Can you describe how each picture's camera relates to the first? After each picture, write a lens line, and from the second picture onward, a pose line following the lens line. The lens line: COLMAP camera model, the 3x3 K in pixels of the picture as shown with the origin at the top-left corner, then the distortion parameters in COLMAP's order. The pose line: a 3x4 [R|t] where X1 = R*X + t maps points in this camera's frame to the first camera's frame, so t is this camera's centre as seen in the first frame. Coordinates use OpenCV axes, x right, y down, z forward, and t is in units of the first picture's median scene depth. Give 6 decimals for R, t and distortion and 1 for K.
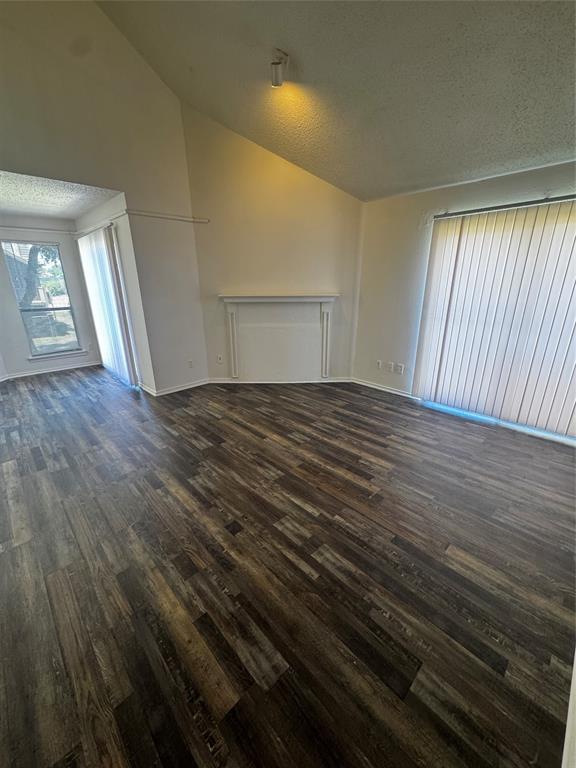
lens RADIAL K [[305.8, 0, 288.0], [0, 305.8, 384.0], [0, 0, 1]] dist [-0.003498, 0.000374]
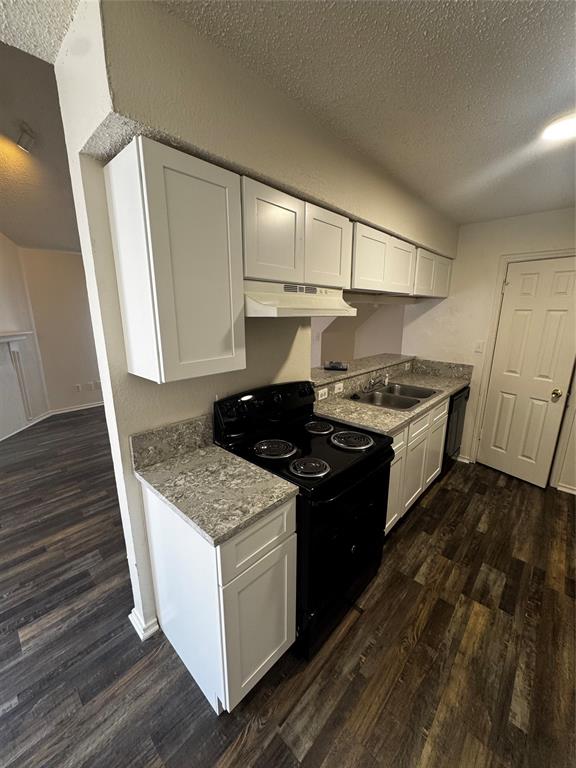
lens RADIAL K [[305.8, 0, 288.0], [0, 305.8, 384.0], [0, 0, 1]] dist [-0.003498, 0.000374]
pose [[-0.052005, -0.229697, 0.971872, -1.350321], [0.320644, 0.917820, 0.234080, -0.148614], [-0.945771, 0.323798, 0.025920, 0.343274]]
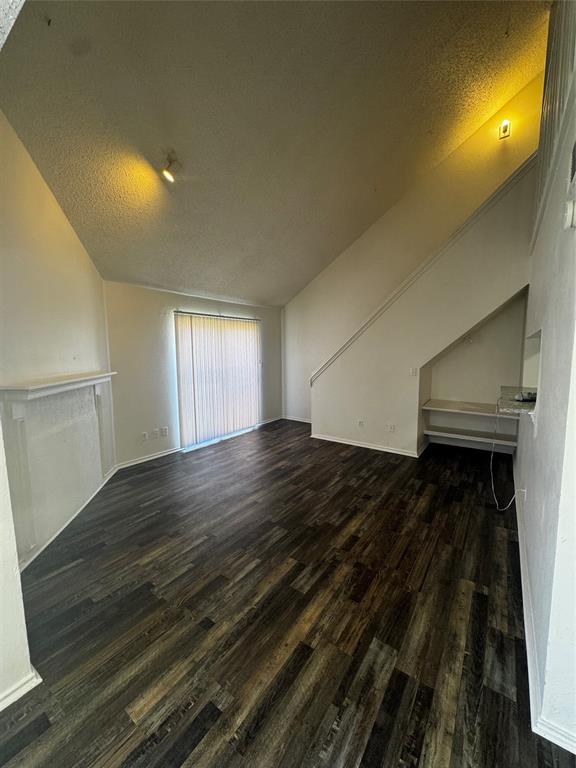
lens RADIAL K [[305.8, 0, 288.0], [0, 305.8, 384.0], [0, 0, 1]] dist [-0.003498, 0.000374]
pose [[-0.184055, -0.094374, 0.978375, -1.184875], [0.325458, 0.933380, 0.151260, -0.350027], [-0.927470, 0.346260, -0.141079, 1.015130]]
